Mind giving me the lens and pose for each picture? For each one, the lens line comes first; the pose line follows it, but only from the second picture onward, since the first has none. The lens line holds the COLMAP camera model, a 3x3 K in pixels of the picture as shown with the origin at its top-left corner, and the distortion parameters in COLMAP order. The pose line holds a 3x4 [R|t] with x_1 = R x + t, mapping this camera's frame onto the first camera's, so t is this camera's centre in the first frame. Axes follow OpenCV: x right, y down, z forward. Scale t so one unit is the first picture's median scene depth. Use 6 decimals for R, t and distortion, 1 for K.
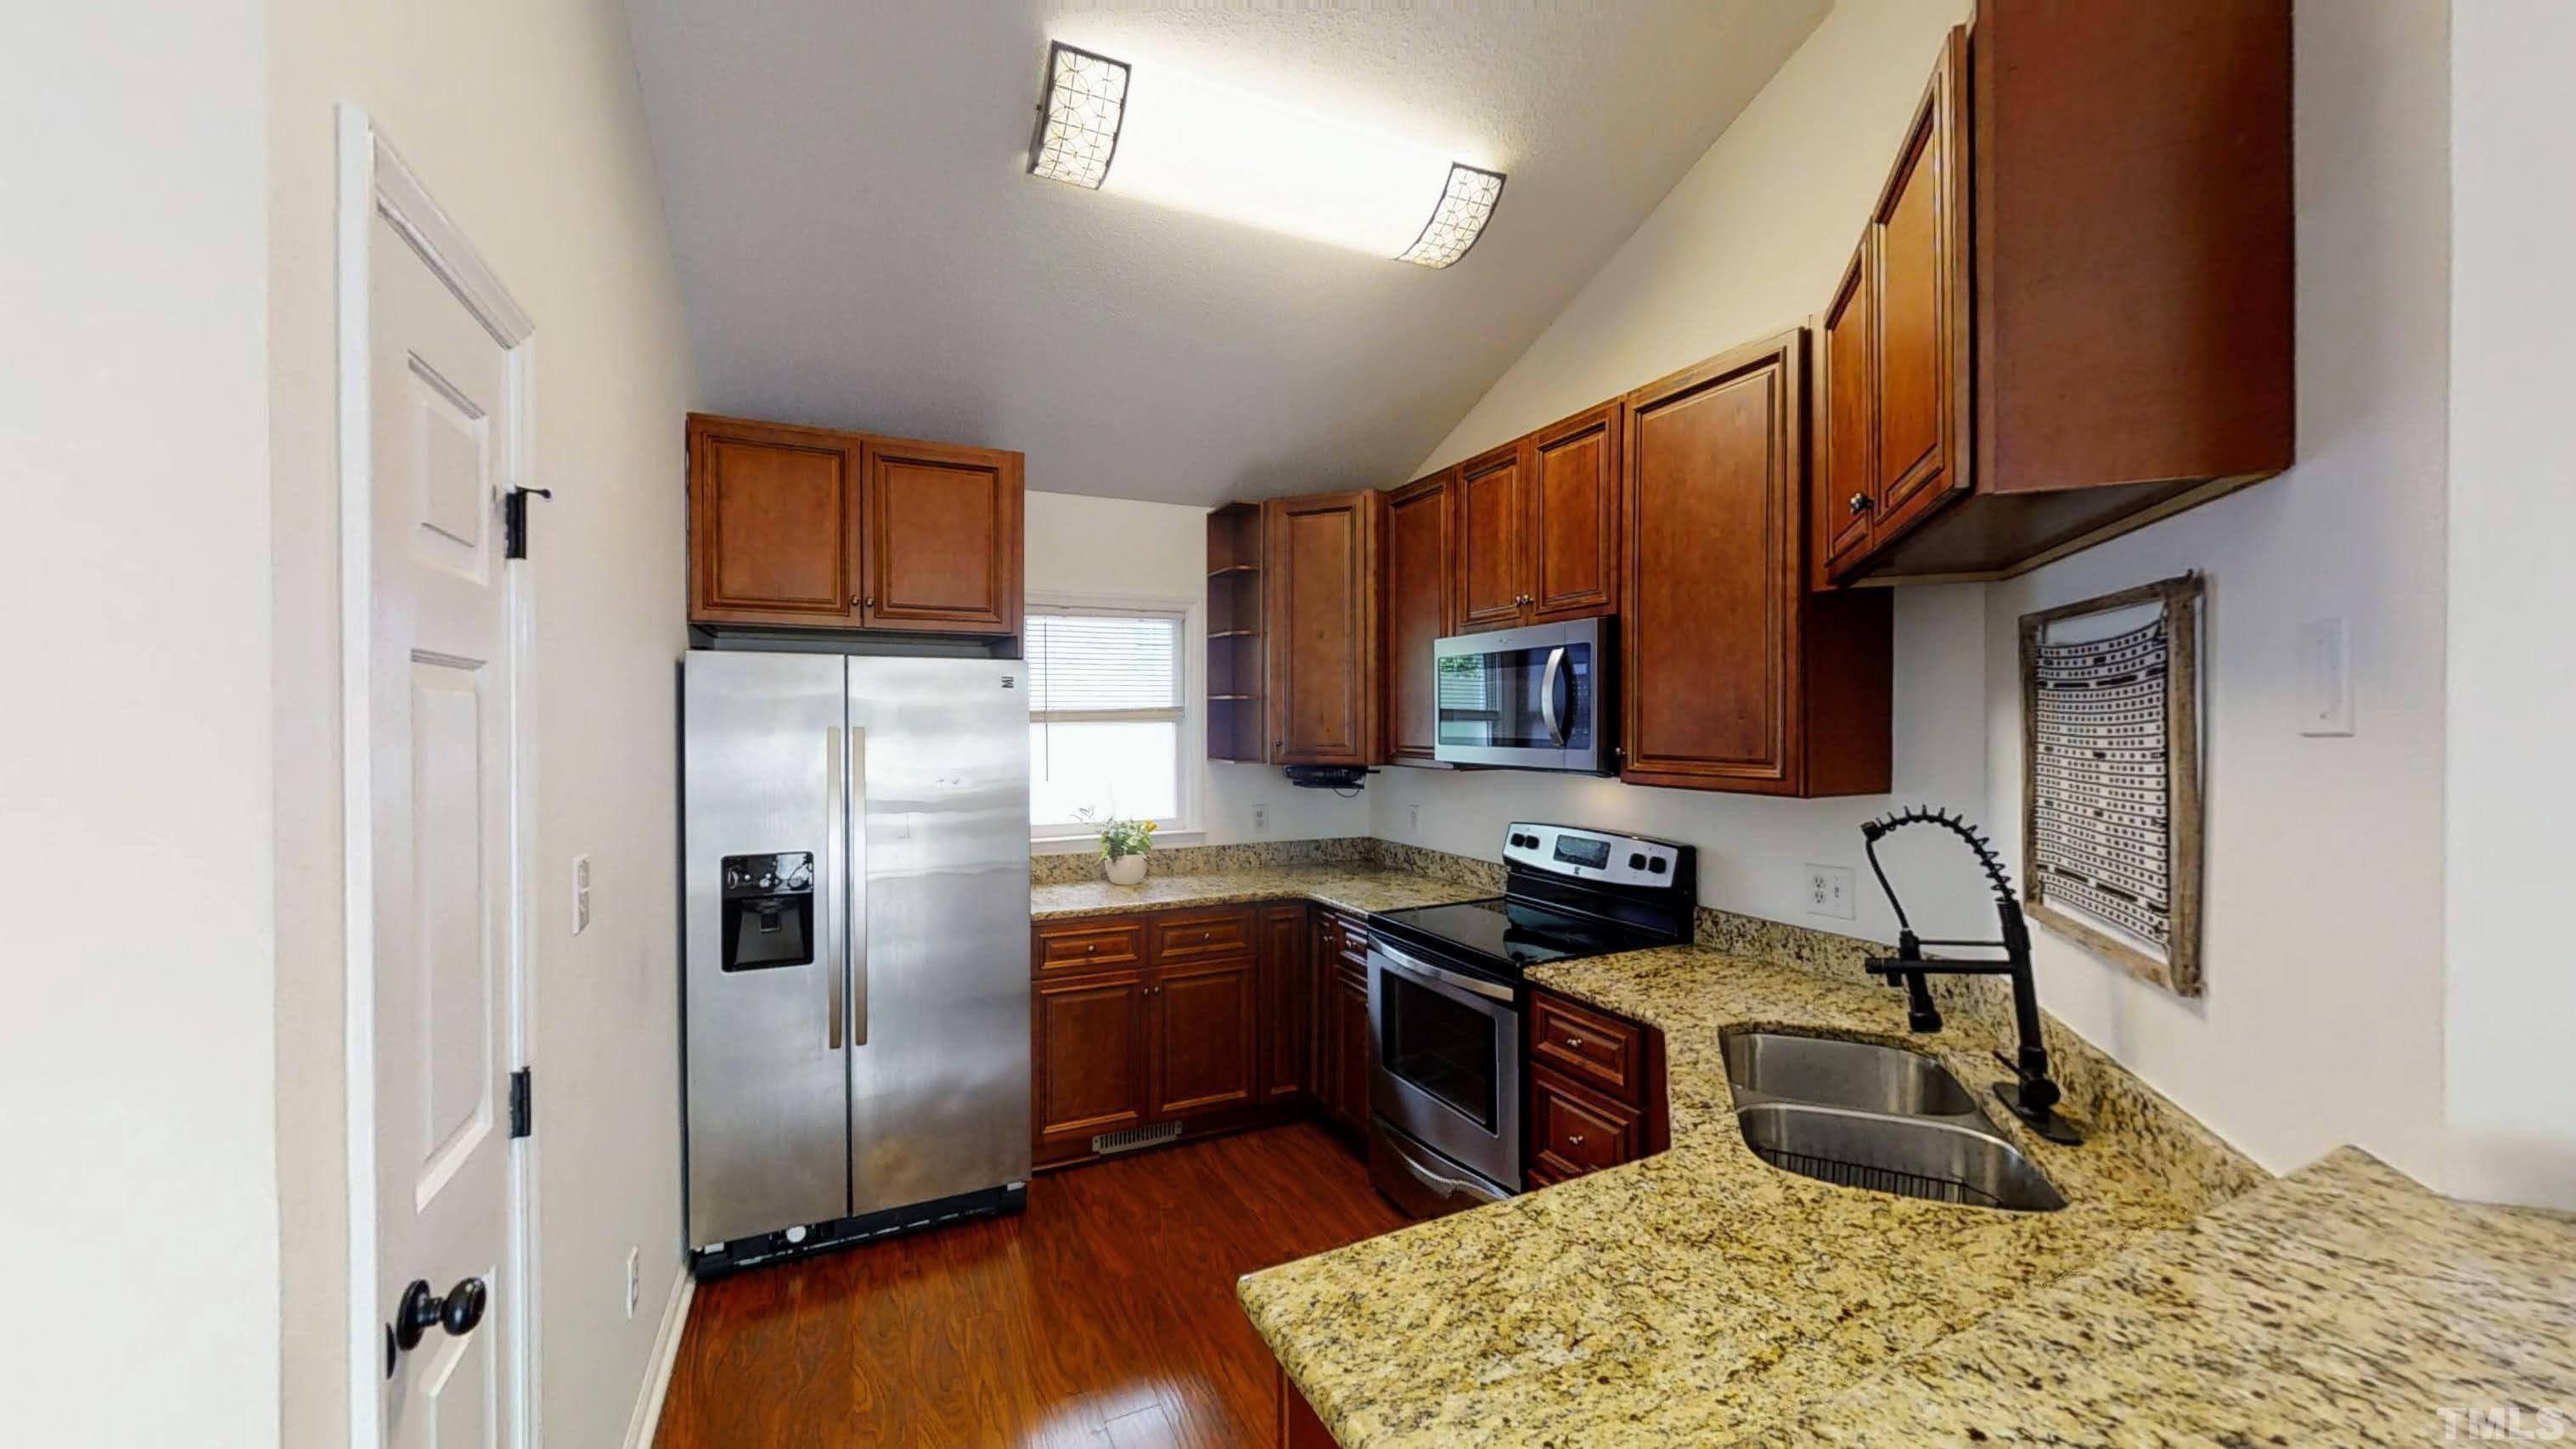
lens RADIAL K [[948.7, 0, 1287.1], [0, 948.7, 728.9], [0, 0, 1]] dist [0.001286, 0.000000]
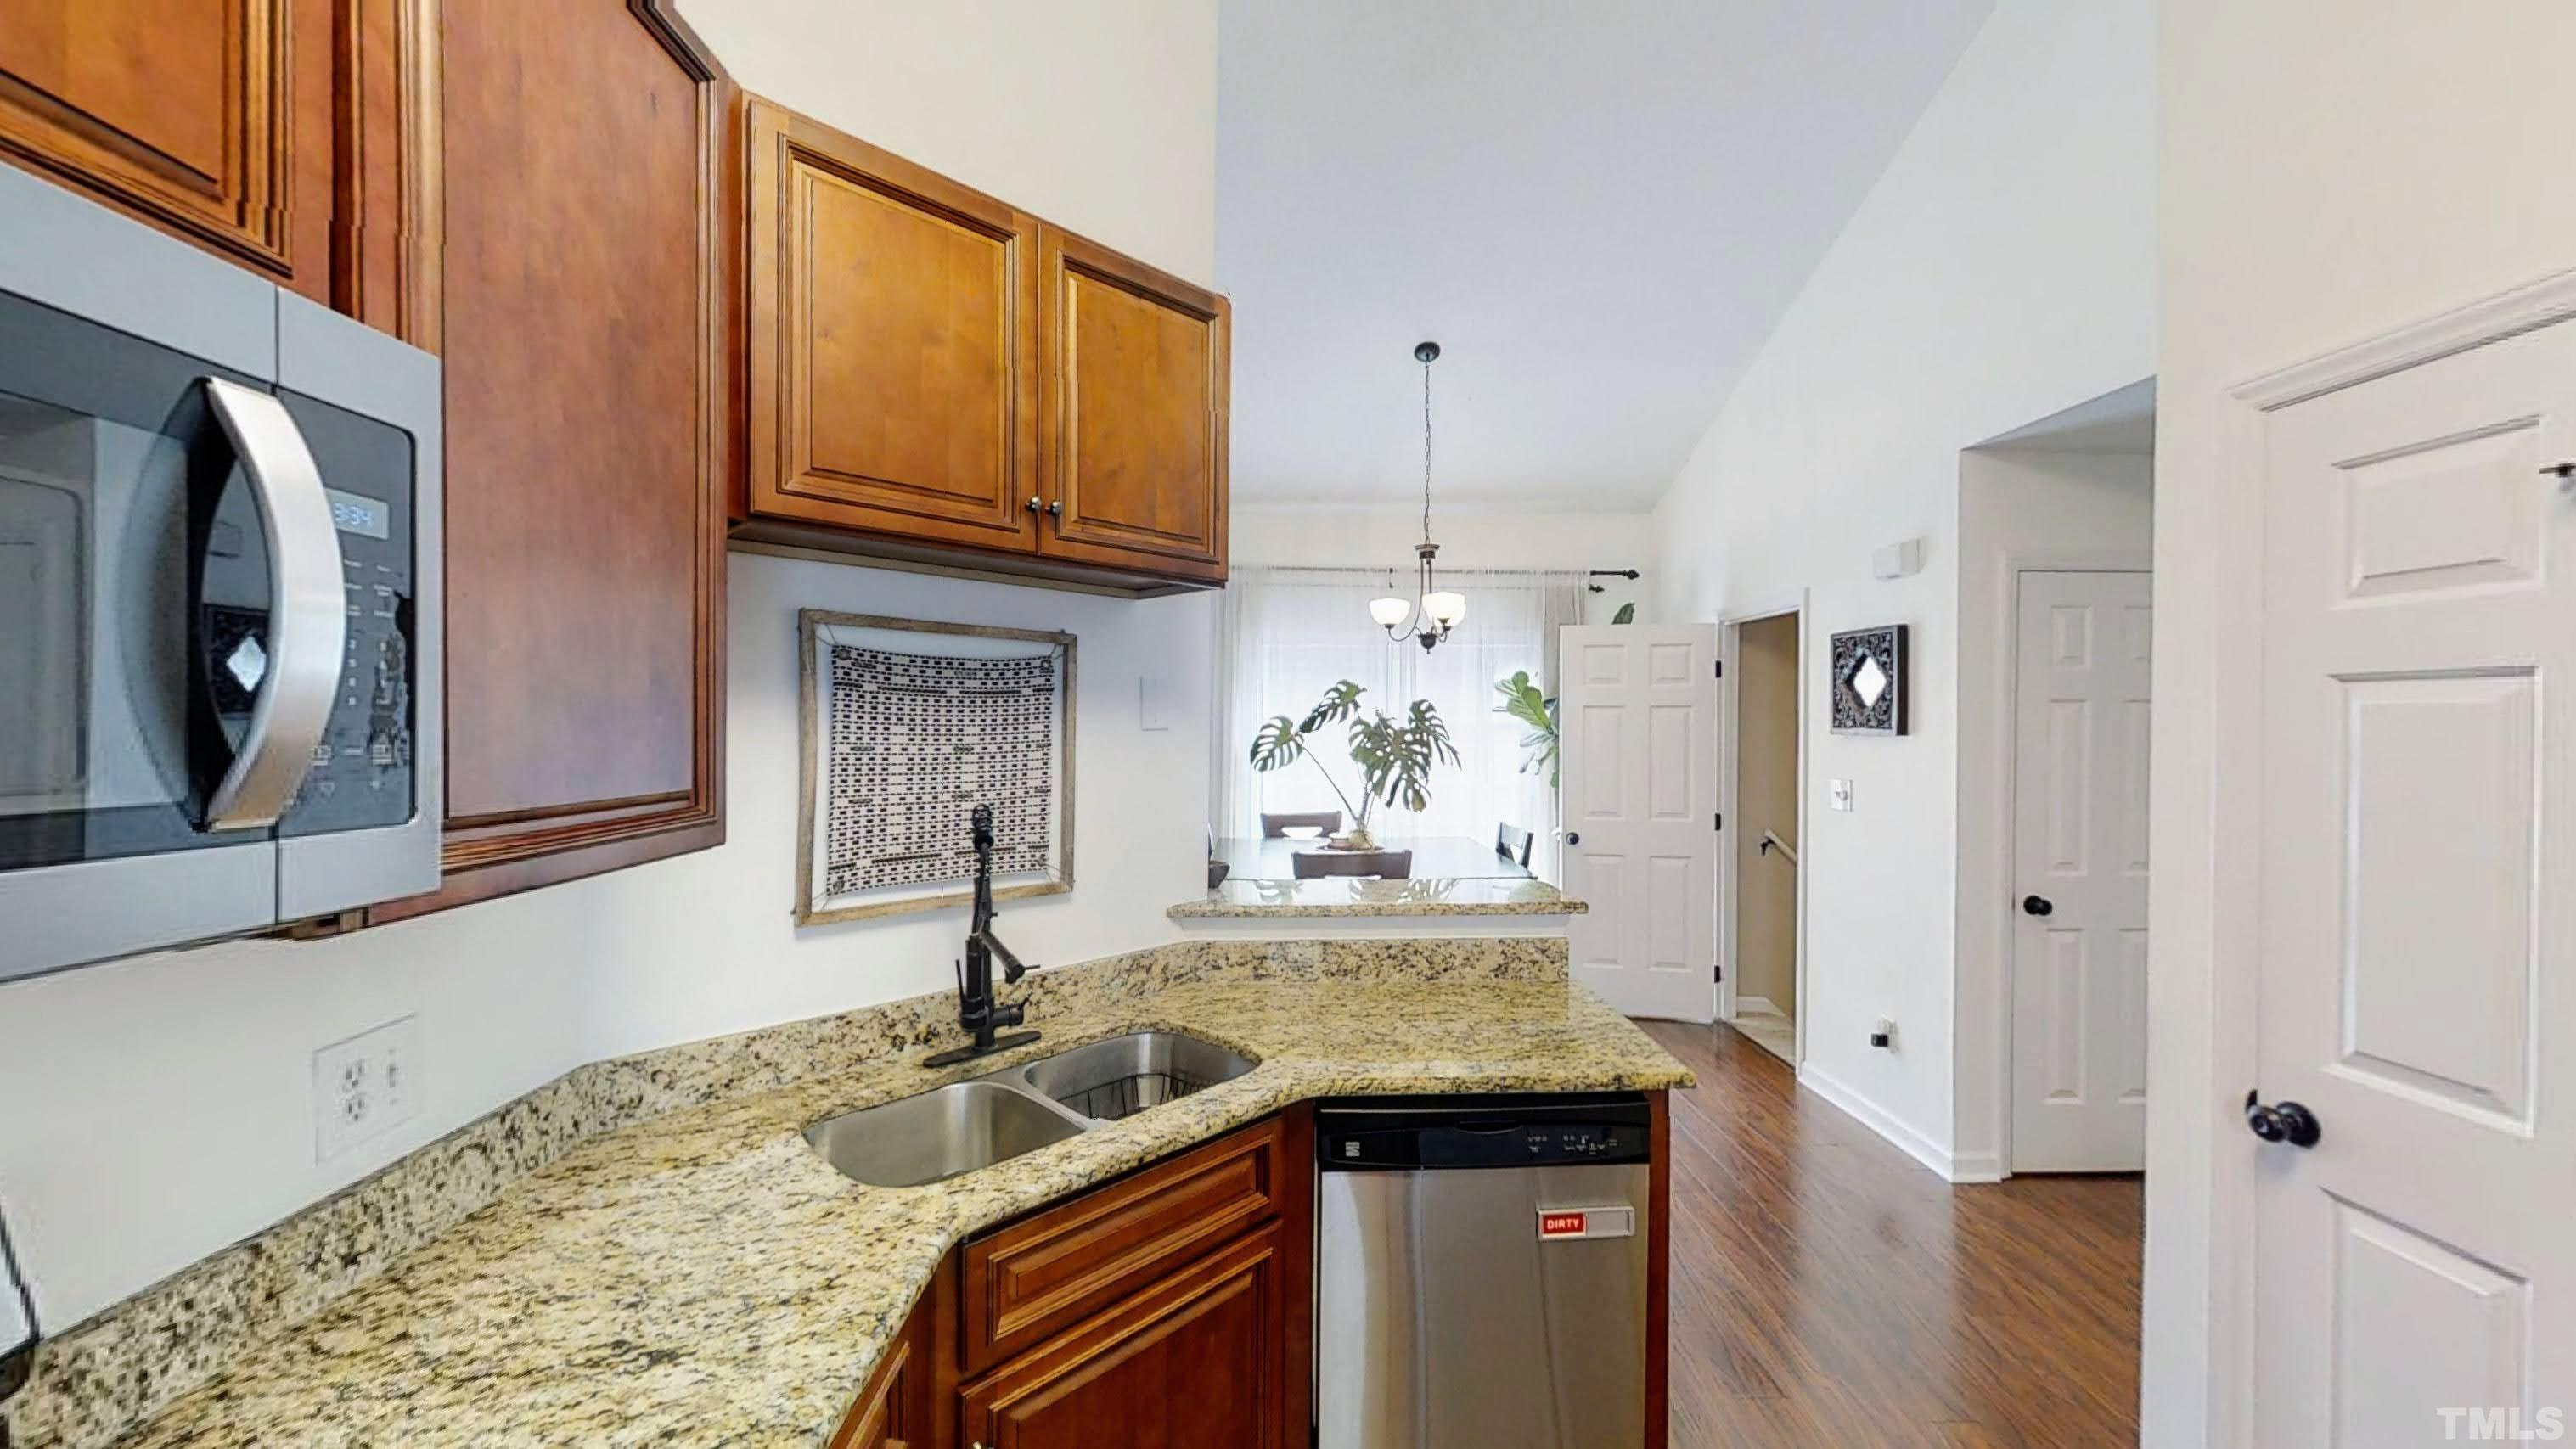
lens RADIAL K [[948.7, 0, 1287.1], [0, 948.7, 728.9], [0, 0, 1]] dist [0.001286, 0.000000]
pose [[-0.914220, -0.002313, 0.405212, -0.024358], [0.001983, 0.999946, 0.010182, -0.005854], [-0.405214, 0.010112, -0.914166, 1.007517]]
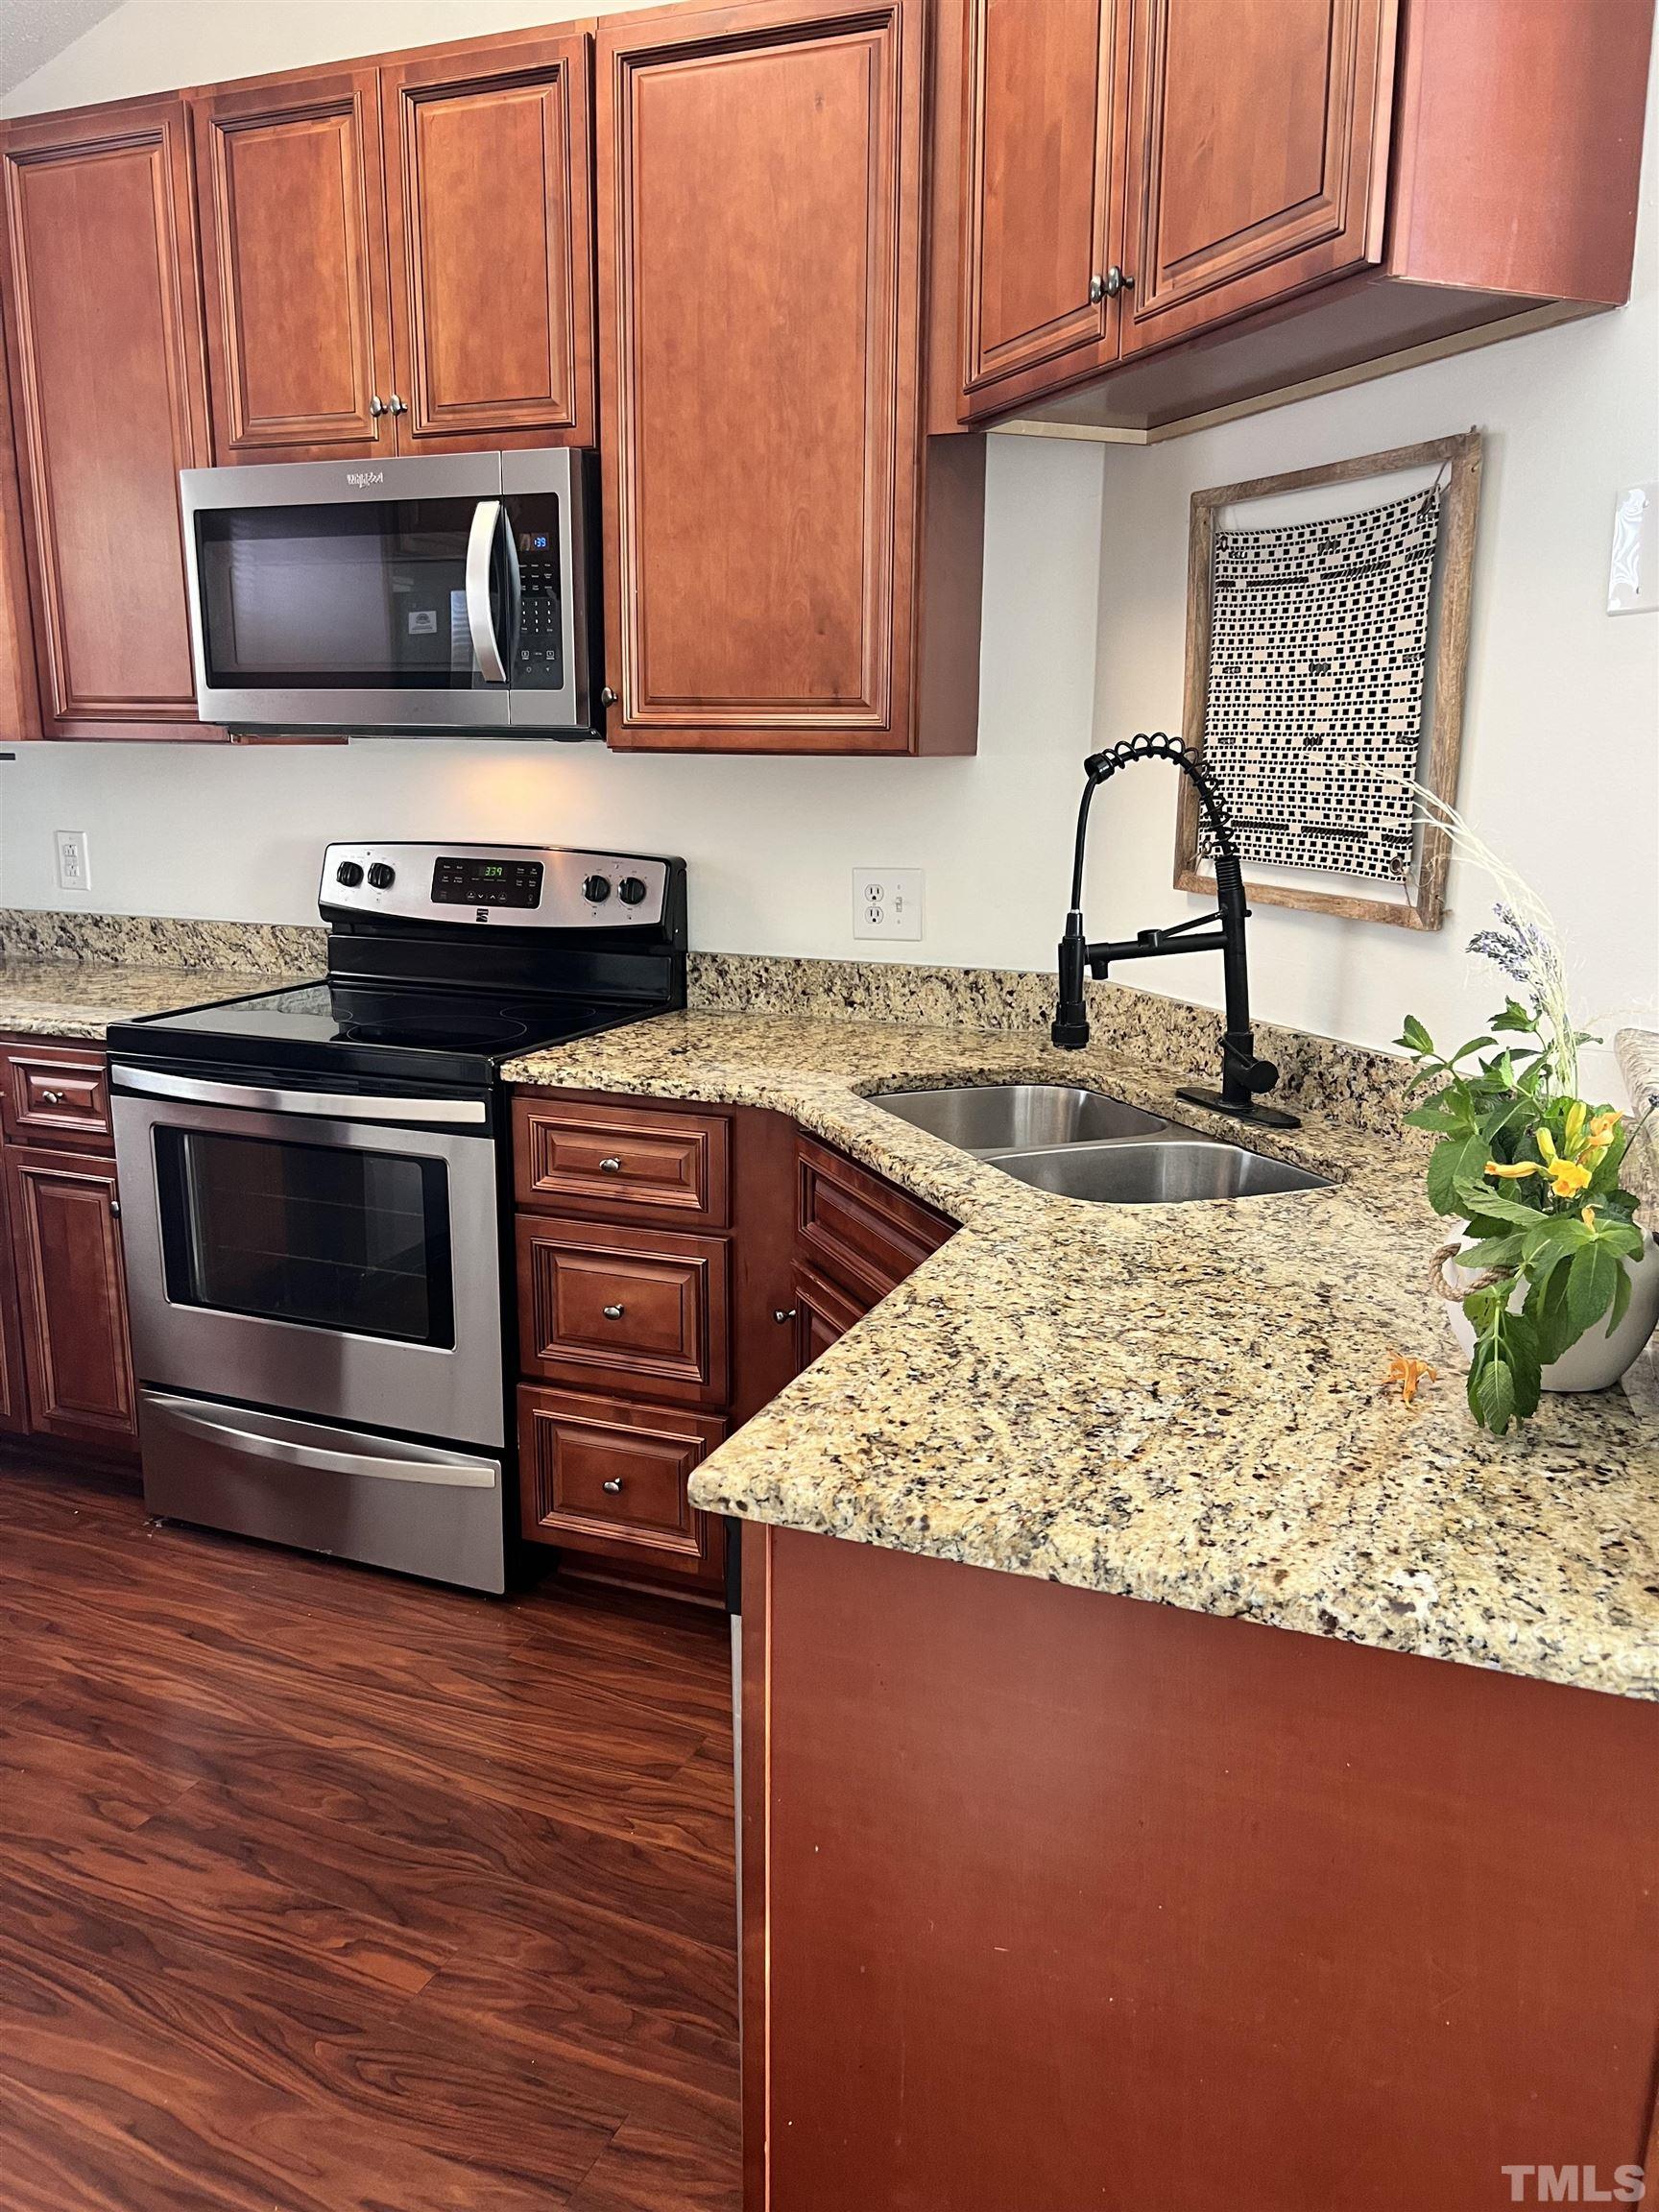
lens RADIAL K [[1668.7, 0, 838.8], [0, 1668.7, 1127.9], [0, 0, 1]] dist [0.065693, -0.080543]
pose [[0.741806, -0.140184, 0.655799, -0.236046], [-0.006837, 0.976276, 0.216422, 0.052962], [-0.670580, -0.165027, 0.723249, 0.082579]]
